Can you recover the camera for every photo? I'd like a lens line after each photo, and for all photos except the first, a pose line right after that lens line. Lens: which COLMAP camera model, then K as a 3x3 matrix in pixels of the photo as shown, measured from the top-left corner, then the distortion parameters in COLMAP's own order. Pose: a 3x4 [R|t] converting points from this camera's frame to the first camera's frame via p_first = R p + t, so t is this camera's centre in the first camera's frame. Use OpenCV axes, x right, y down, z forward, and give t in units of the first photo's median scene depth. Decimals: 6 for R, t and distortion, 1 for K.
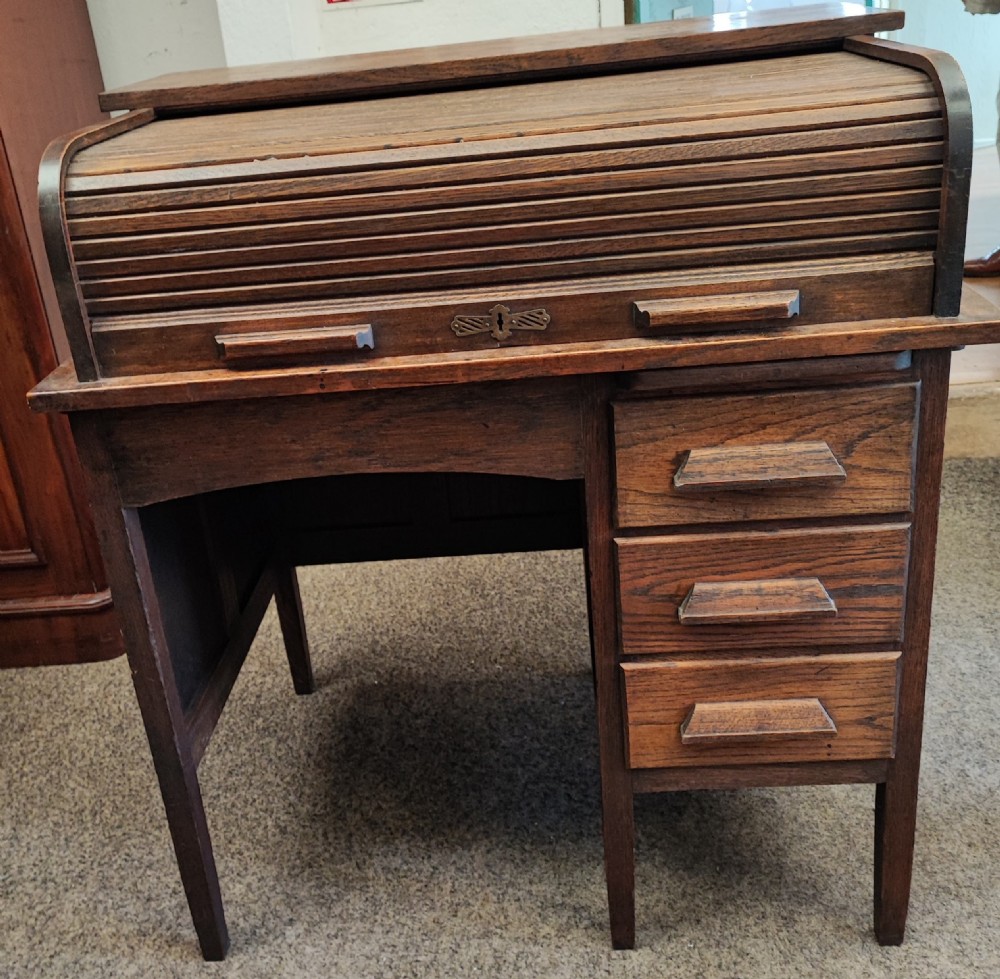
lens RADIAL K [[1168.0, 0, 434.8], [0, 1168.0, 468.0], [0, 0, 1]] dist [0.016188, 0.000000]
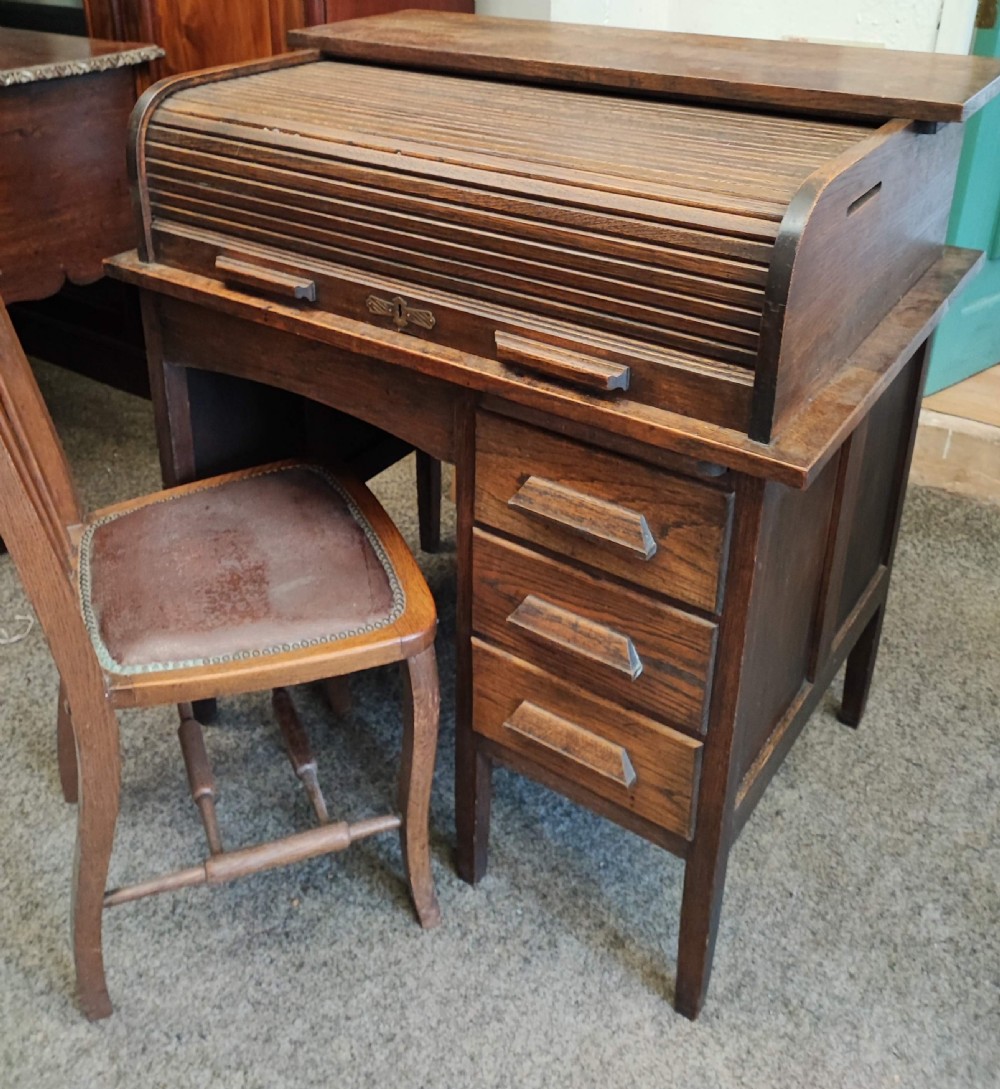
lens RADIAL K [[1090.1, 0, 446.6], [0, 1090.1, 334.5], [0, 0, 1]] dist [0.004087, 0.000000]
pose [[0.848768, 0.298967, -0.436133, 0.526706], [-0.289639, 0.952937, 0.089561, -0.197690], [0.442383, 0.050304, 0.895414, 0.062603]]
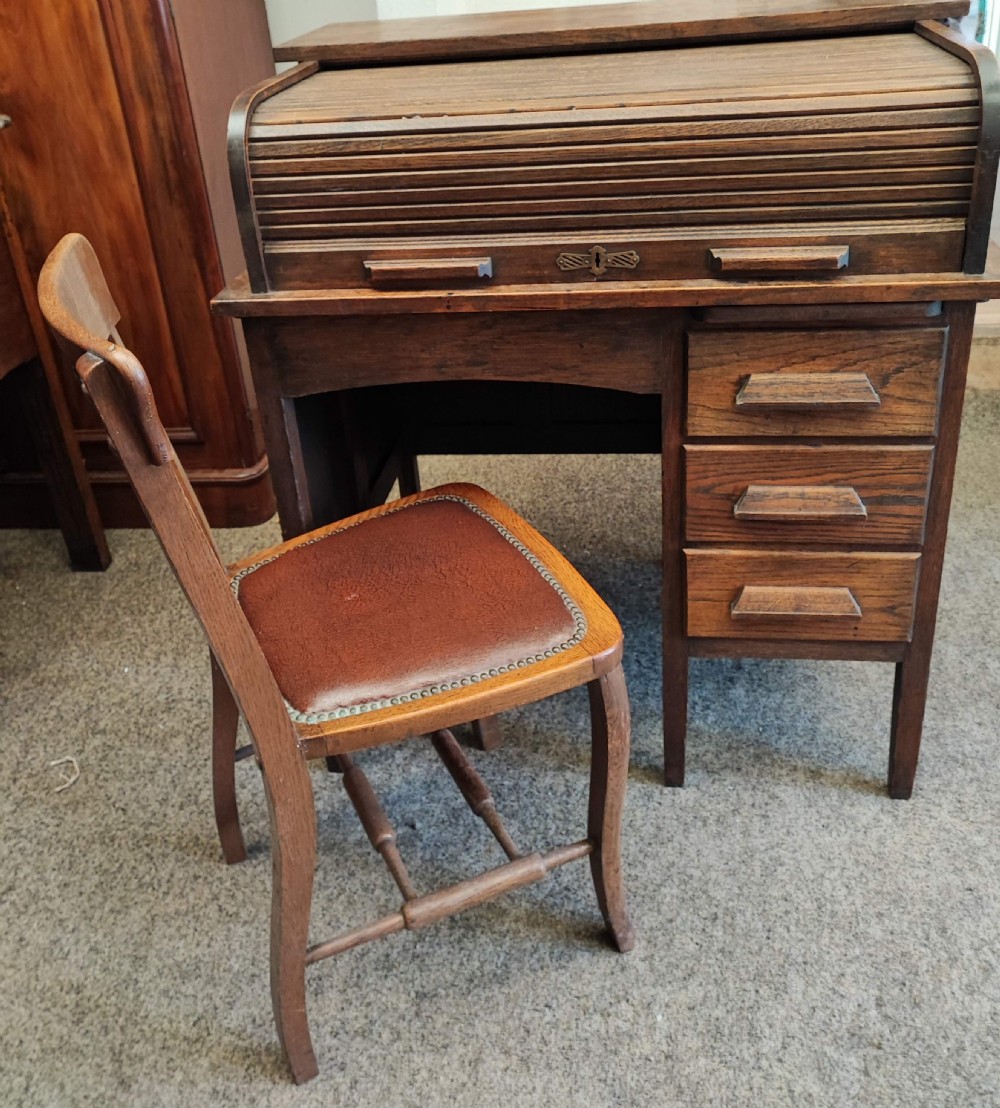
lens RADIAL K [[1097.1, 0, 475.2], [0, 1097.1, 433.3], [0, 0, 1]] dist [0.002912, 0.000000]
pose [[0.996529, 0.055053, -0.062445, 0.009773], [-0.051539, 0.997068, 0.056553, -0.004261], [0.065375, -0.053138, 0.996445, -0.137700]]
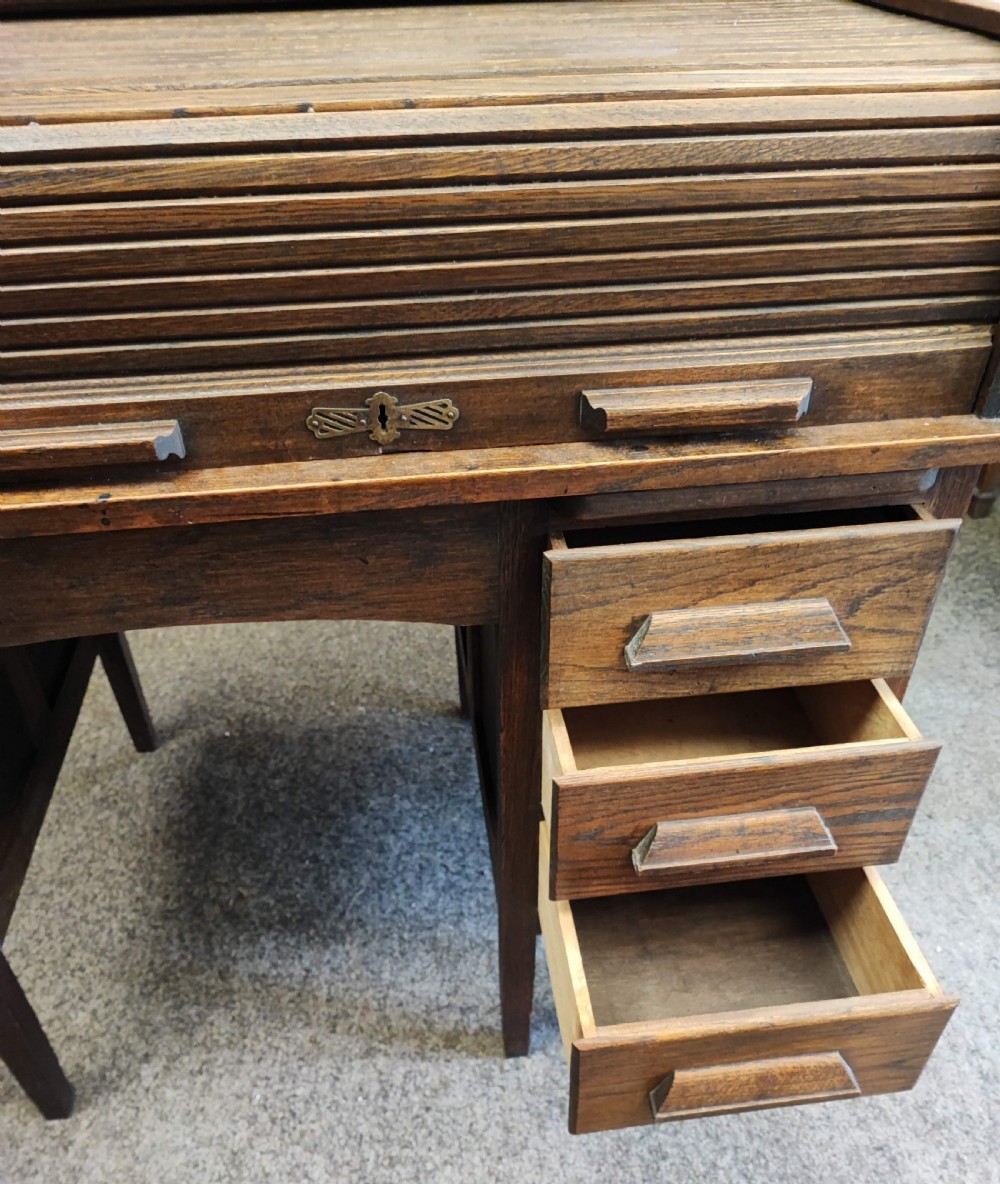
lens RADIAL K [[971.2, 0, 493.8], [0, 971.2, 651.0], [0, 0, 1]] dist [0.003531, -0.003522]
pose [[0.975883, -0.055733, 0.211060, -0.005401], [-0.002610, 0.963812, 0.266572, -0.140178], [-0.218279, -0.260694, 0.940422, 0.424990]]
